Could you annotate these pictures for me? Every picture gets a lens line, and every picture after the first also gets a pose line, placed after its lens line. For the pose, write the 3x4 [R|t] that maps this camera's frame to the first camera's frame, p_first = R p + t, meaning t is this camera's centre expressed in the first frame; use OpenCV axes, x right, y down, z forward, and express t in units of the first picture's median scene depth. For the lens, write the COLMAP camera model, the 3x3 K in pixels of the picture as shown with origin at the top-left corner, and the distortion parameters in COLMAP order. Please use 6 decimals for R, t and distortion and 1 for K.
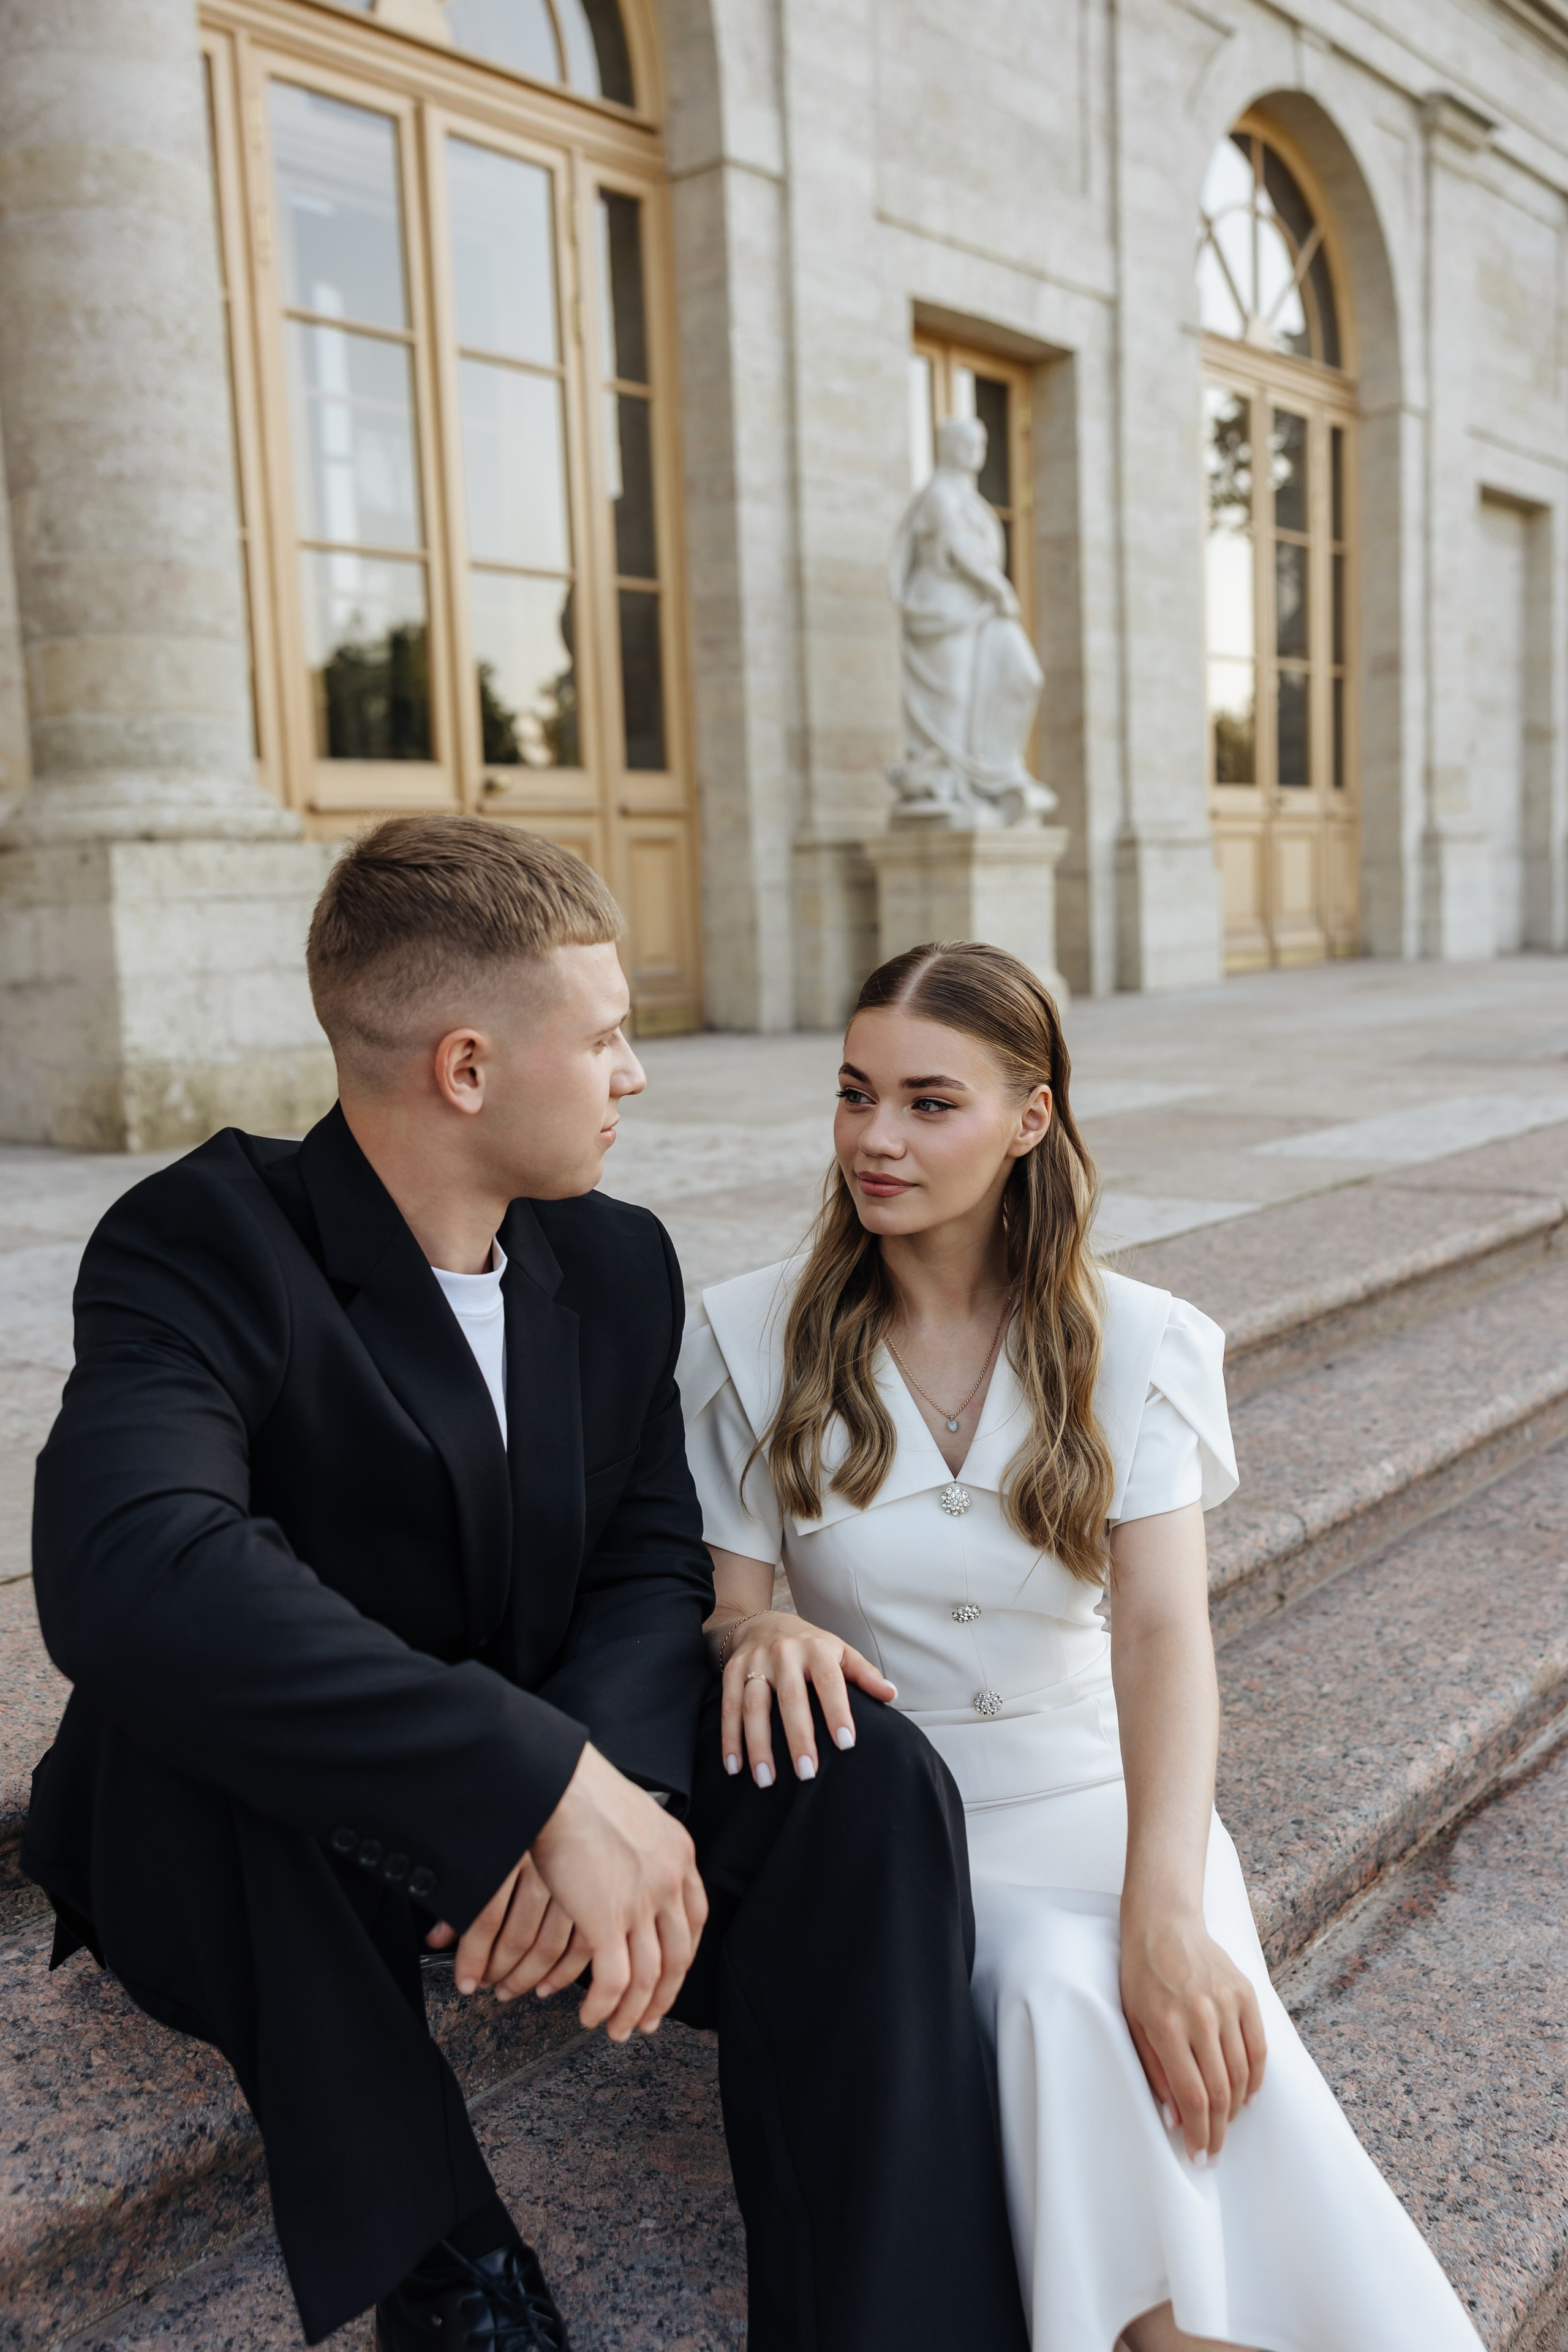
lens RADIAL K [[2131.8, 0, 780.0], [0, 2131.8, 1178.9], [0, 0, 1]] dist [-0.001401, 0.009824]
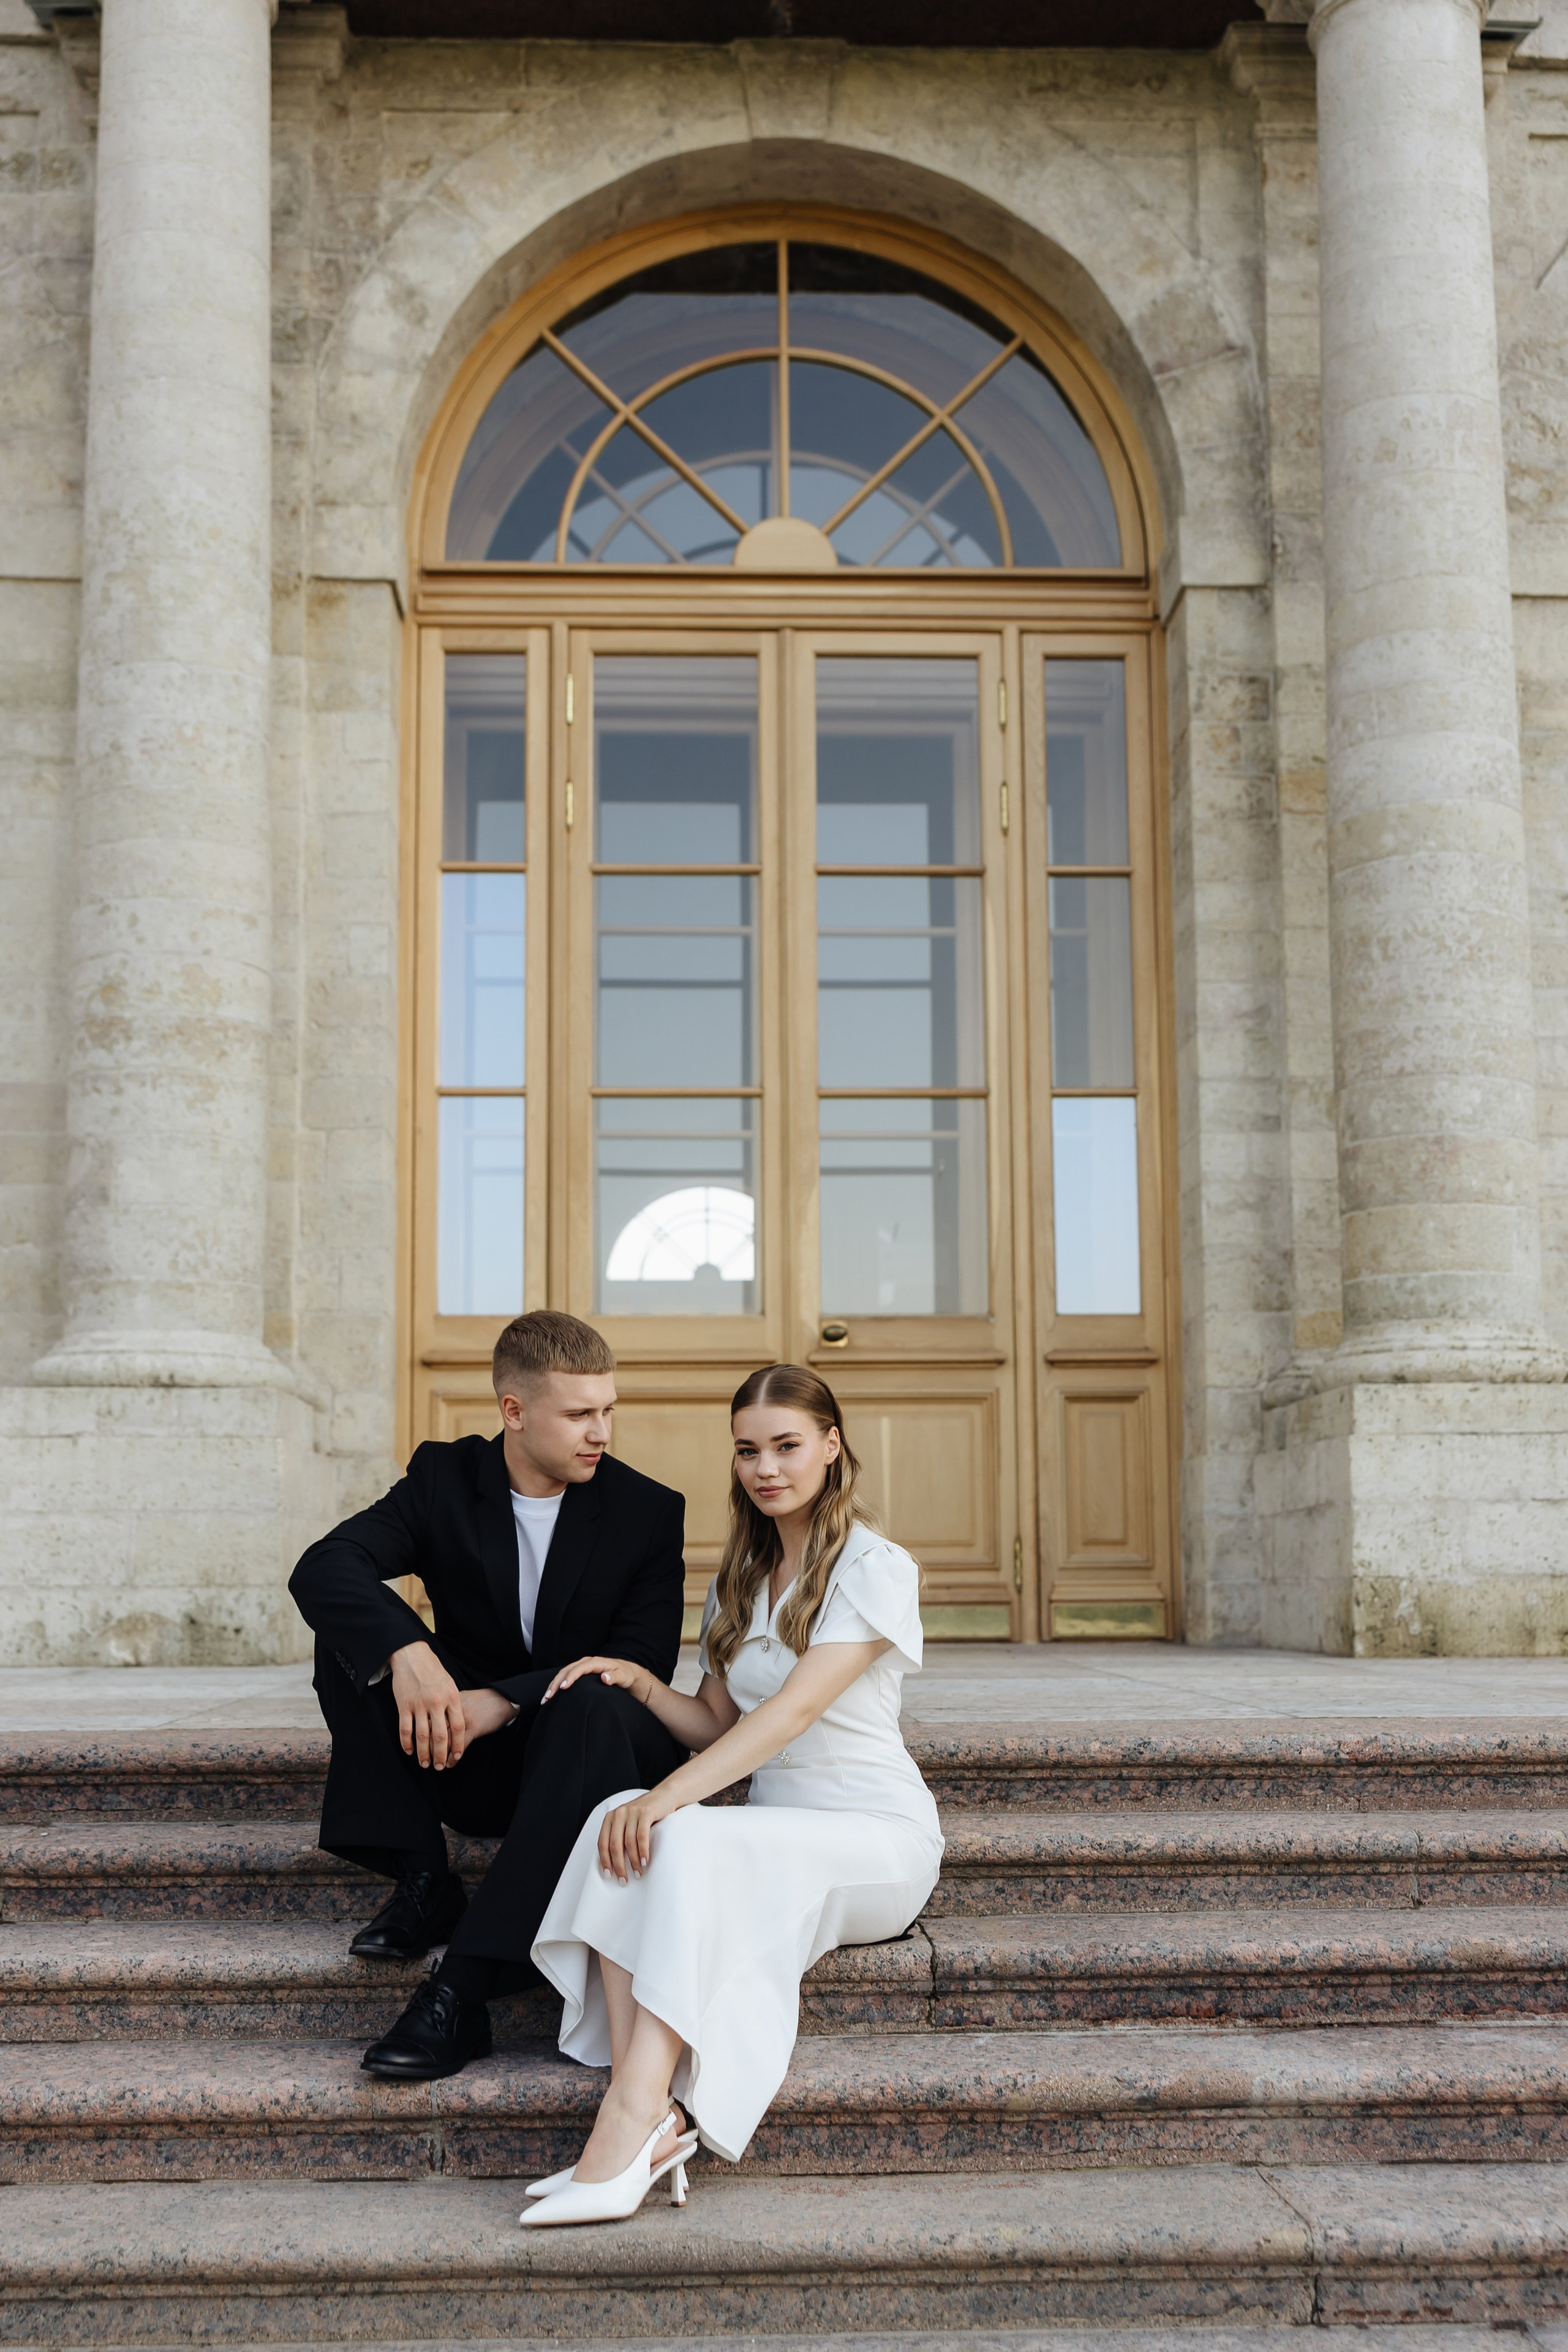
lens RADIAL K [[2809.5, 0, 744.4], [0, 2809.5, 1260.5], [0, 0, 1]] dist [0.009391, 0.024184]
pose [[0.653493, -0.052648, -0.755099, 0.585138], [-0.118062, 0.978279, -0.170384, 0.070478], [0.747669, 0.200493, 0.633083, -0.205570]]
